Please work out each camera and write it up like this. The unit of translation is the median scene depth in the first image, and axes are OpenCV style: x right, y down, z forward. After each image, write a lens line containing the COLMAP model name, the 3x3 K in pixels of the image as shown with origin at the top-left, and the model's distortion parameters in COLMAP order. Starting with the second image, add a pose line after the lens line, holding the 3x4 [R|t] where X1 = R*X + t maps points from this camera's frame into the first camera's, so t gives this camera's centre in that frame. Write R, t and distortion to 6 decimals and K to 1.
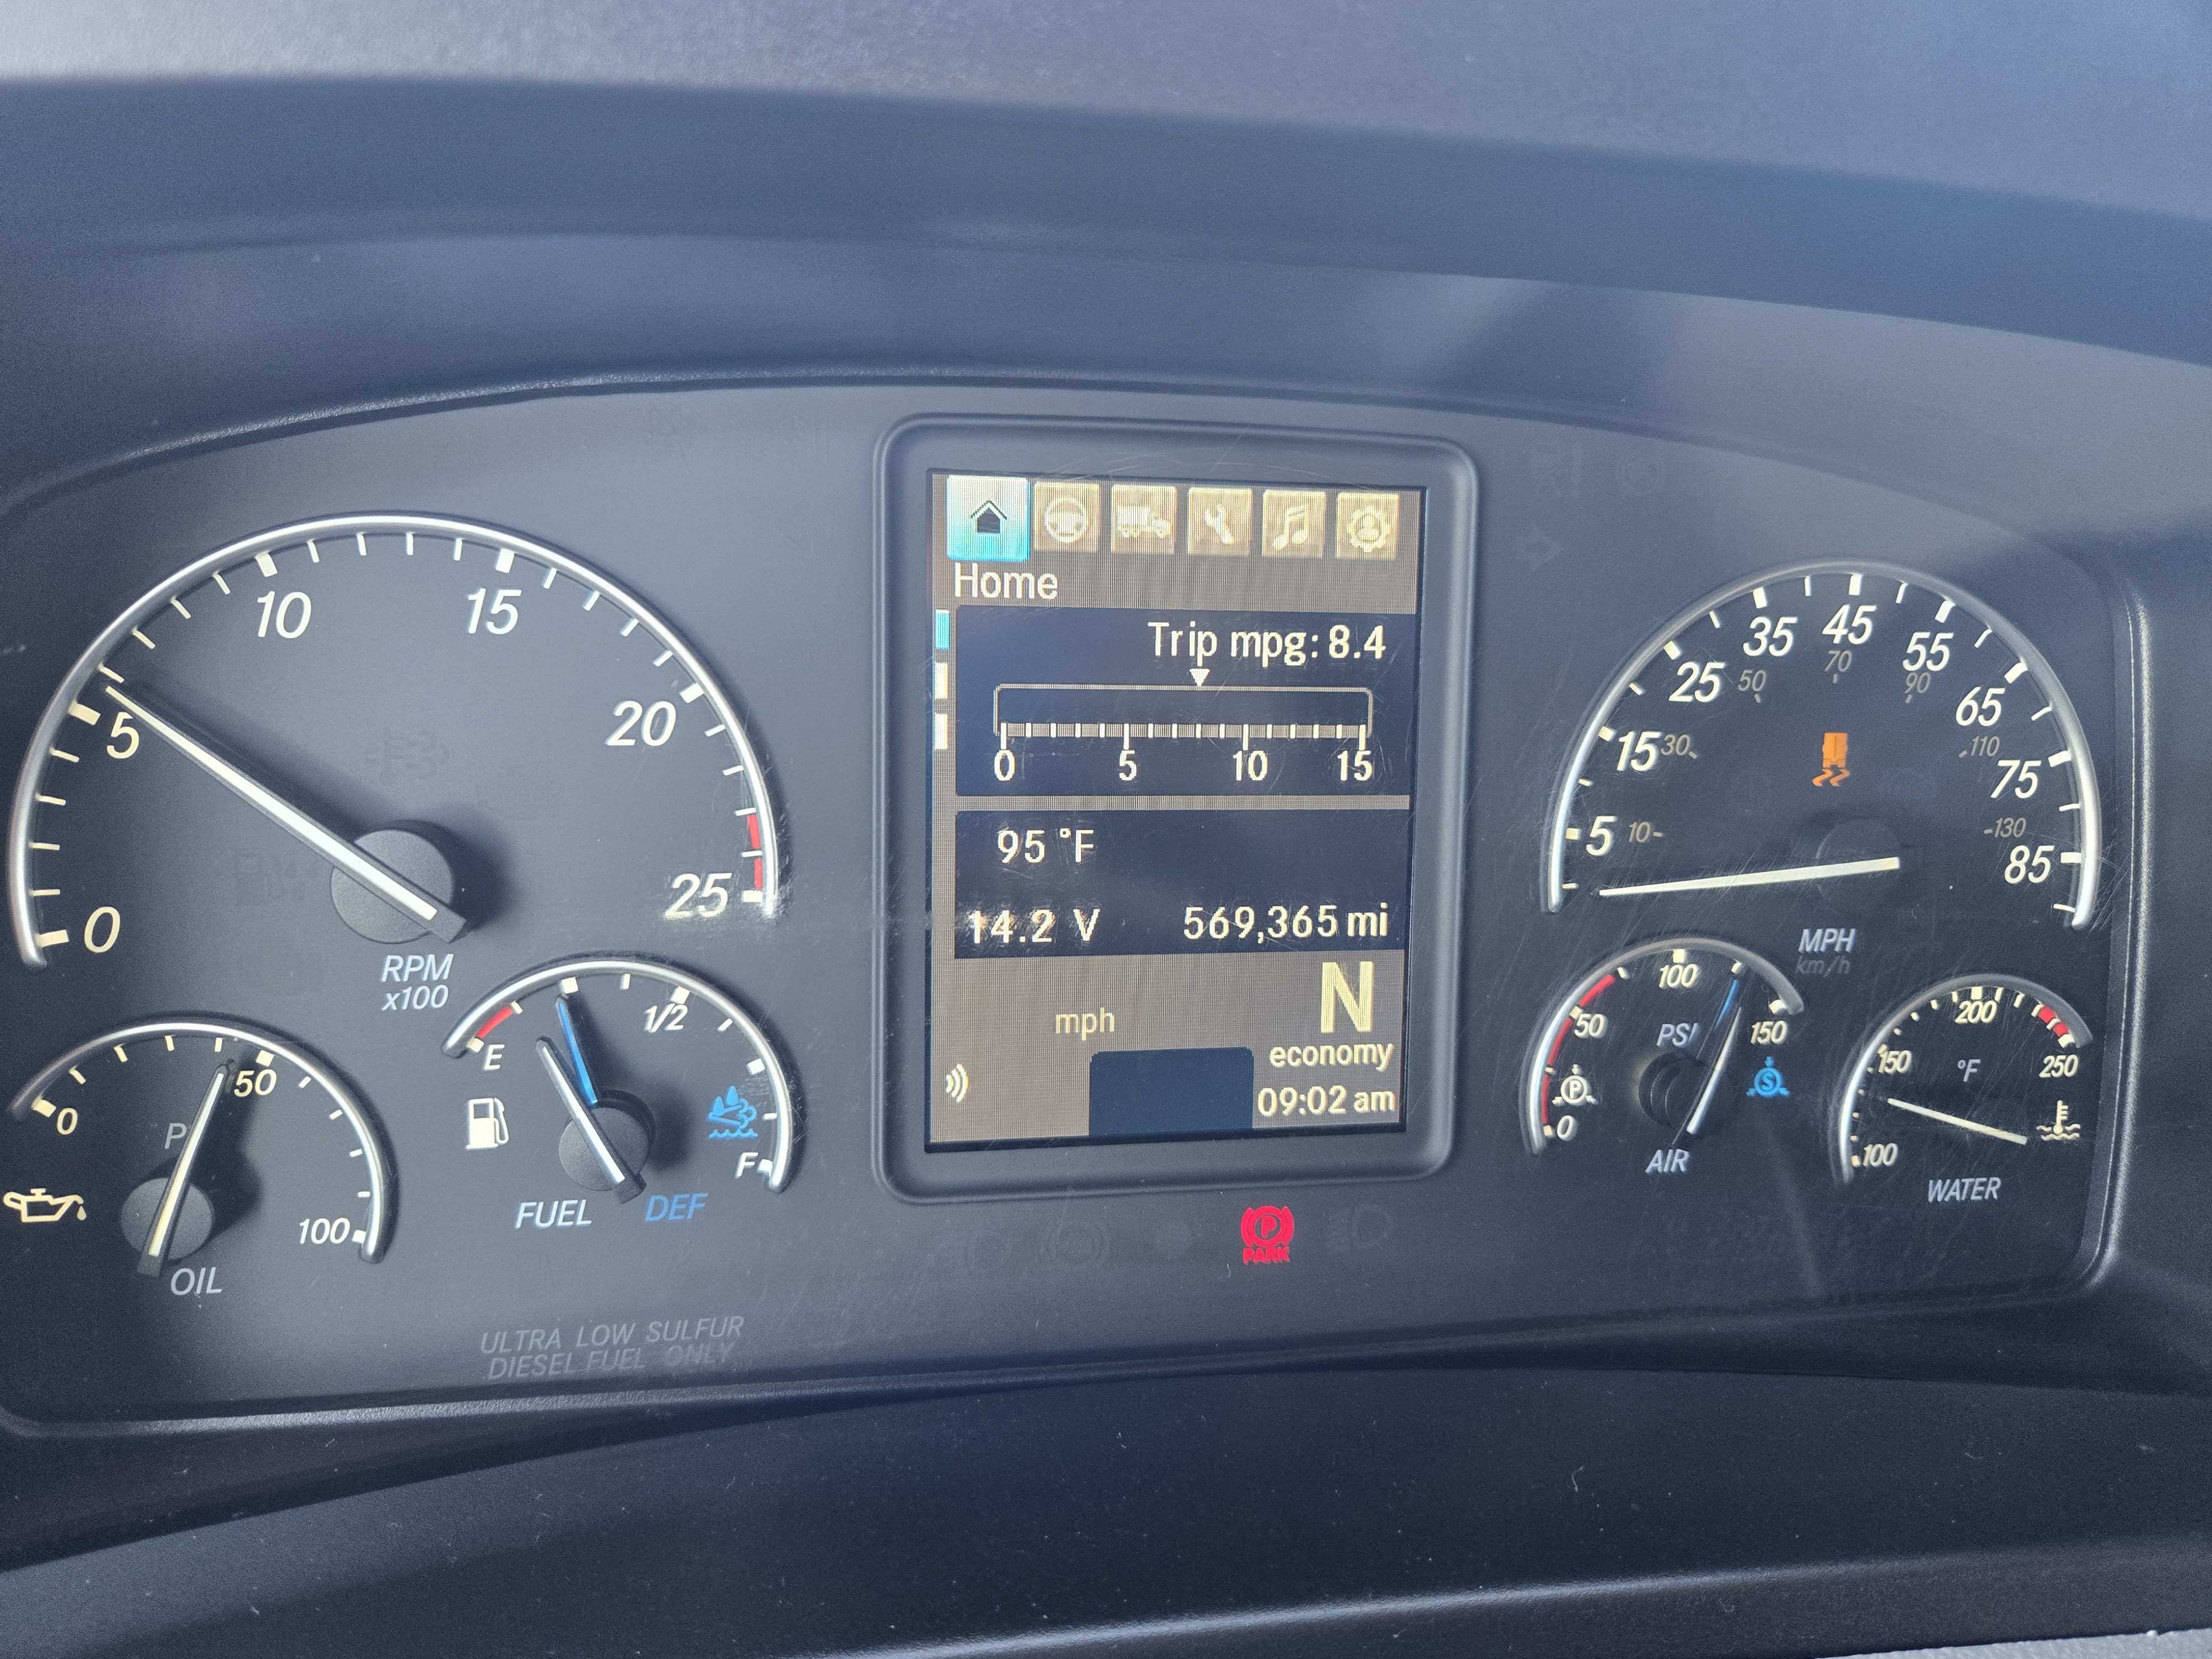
lens RADIAL K [[1489.6, 0, 1103.3], [0, 1489.6, 798.9], [0, 0, 1]] dist [0.056278, -0.042476]
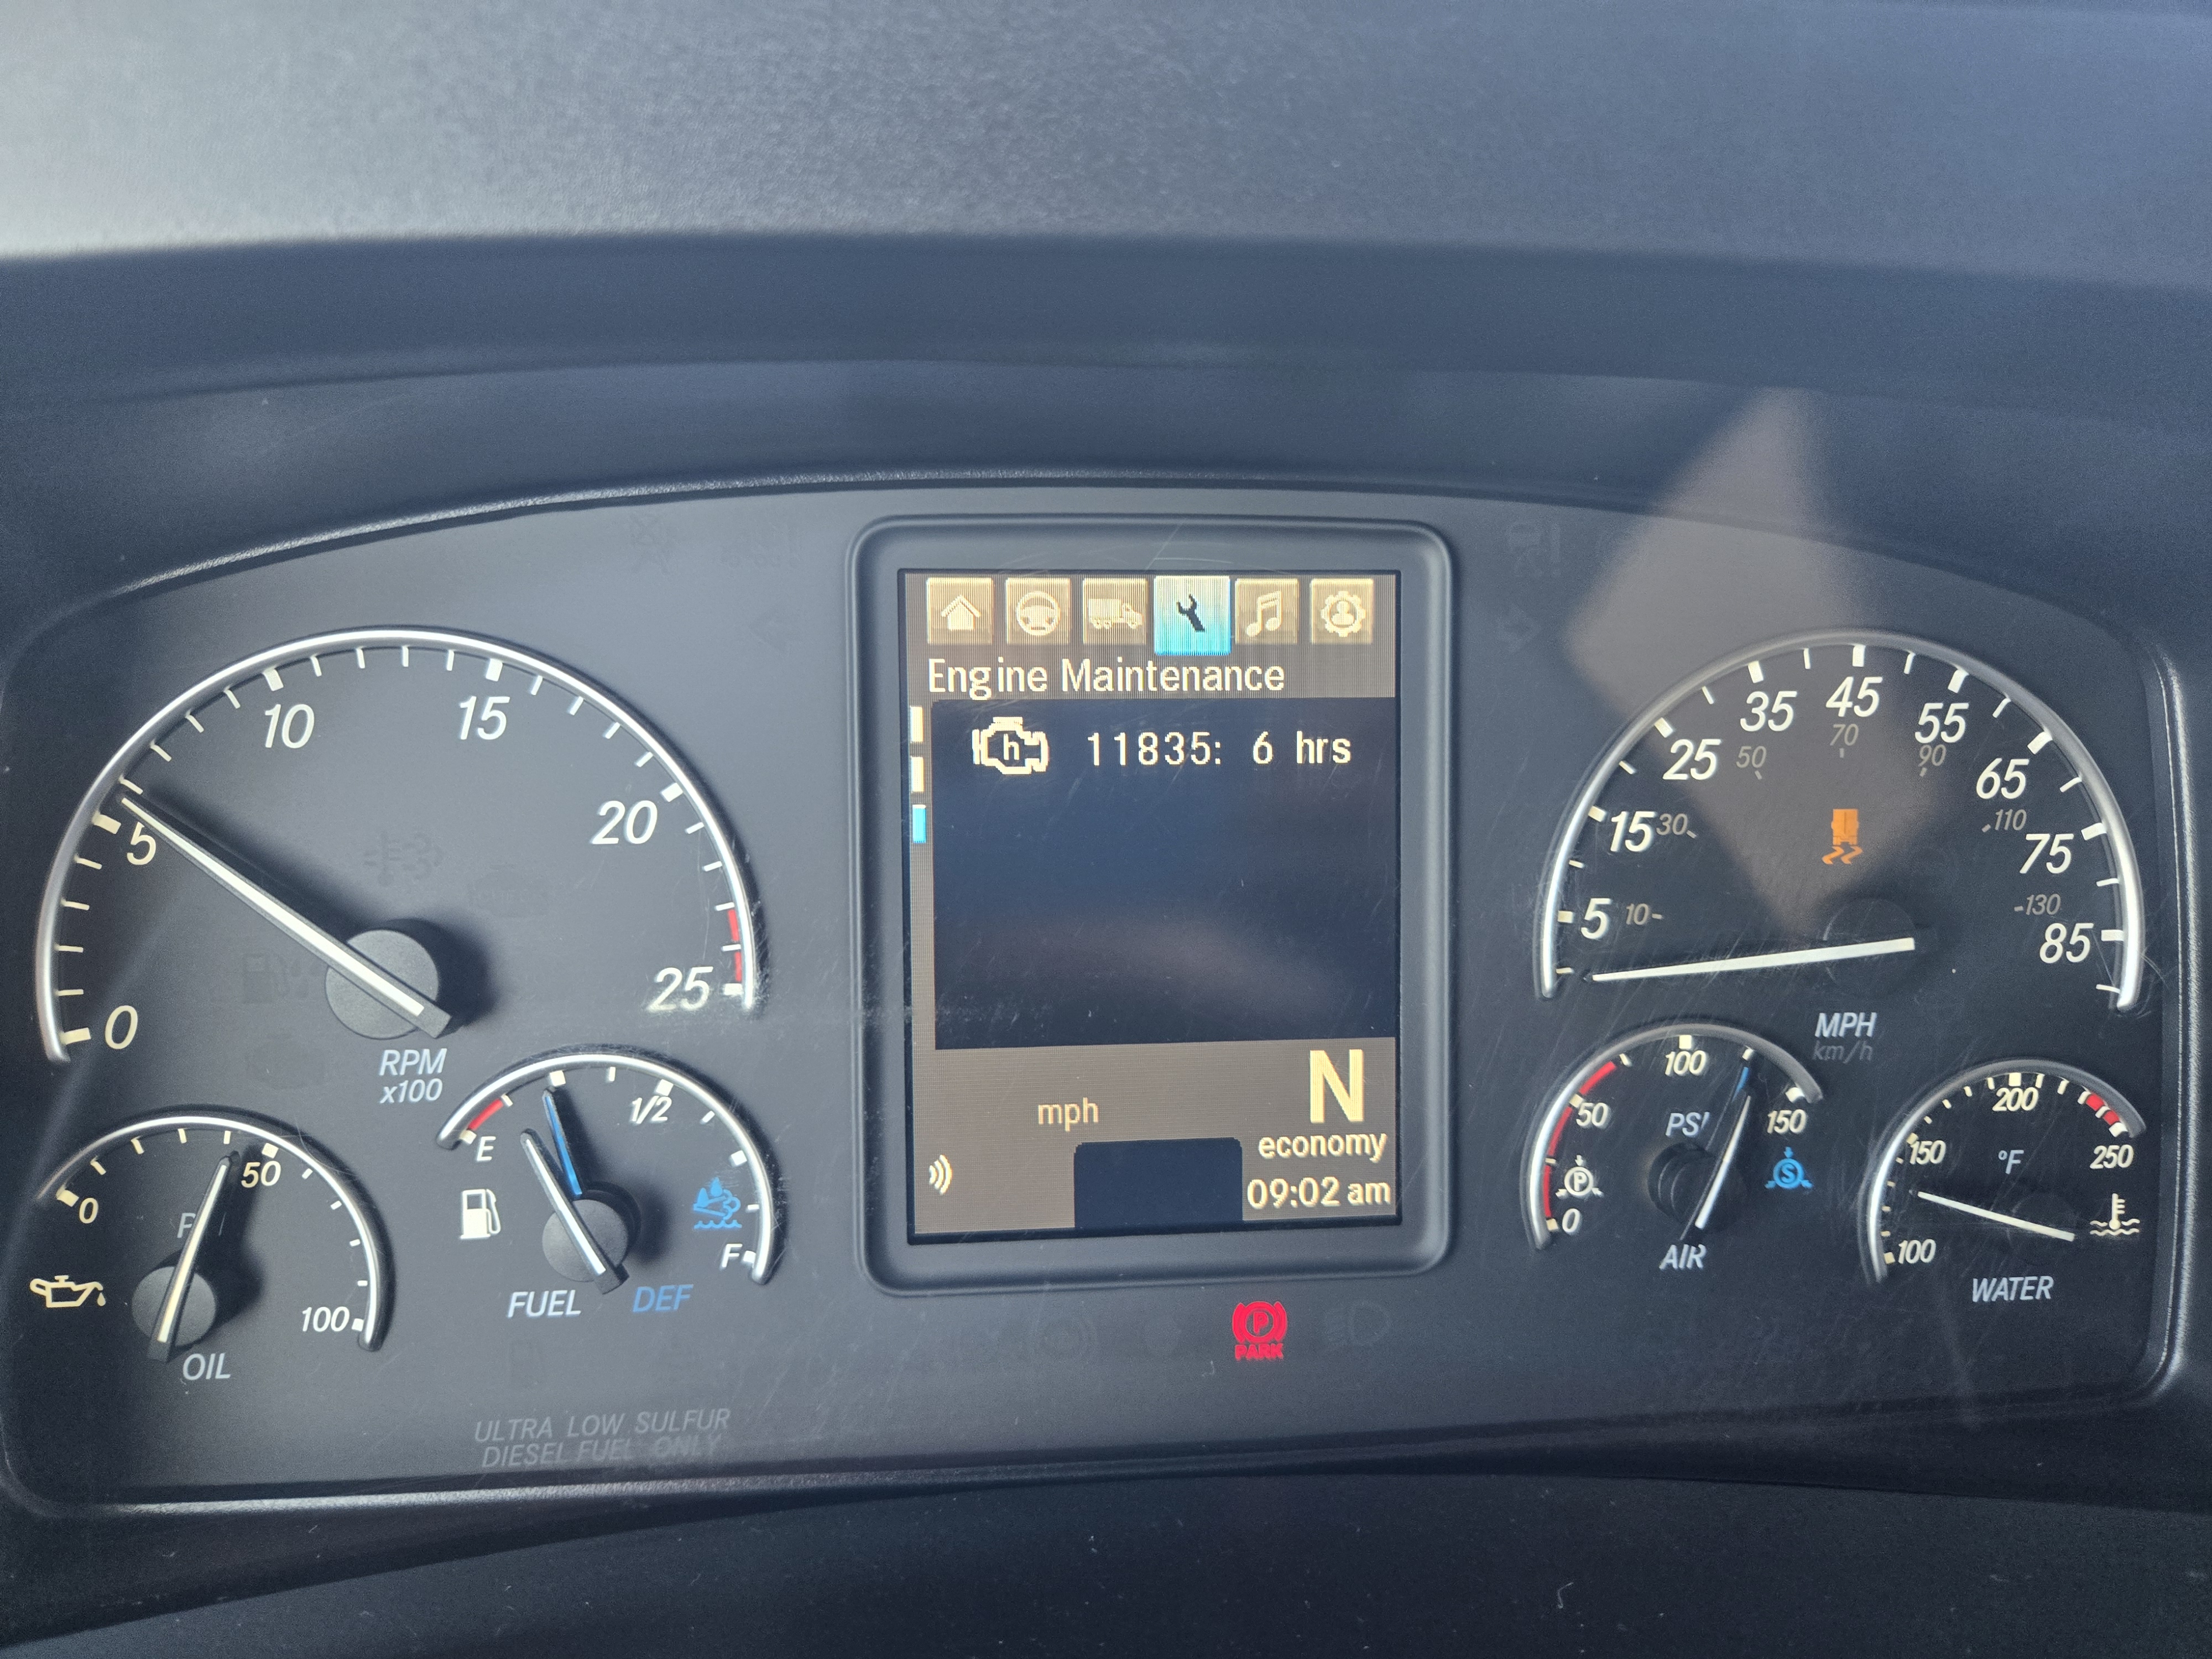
lens RADIAL K [[1489.6, 0, 1112.7], [0, 1489.6, 802.4], [0, 0, 1]] dist [0.056278, -0.042476]
pose [[0.996617, -0.017615, -0.080281, 0.103944], [0.013955, 0.998848, -0.045922, -0.011125], [0.080997, 0.044646, 0.995714, -0.001376]]
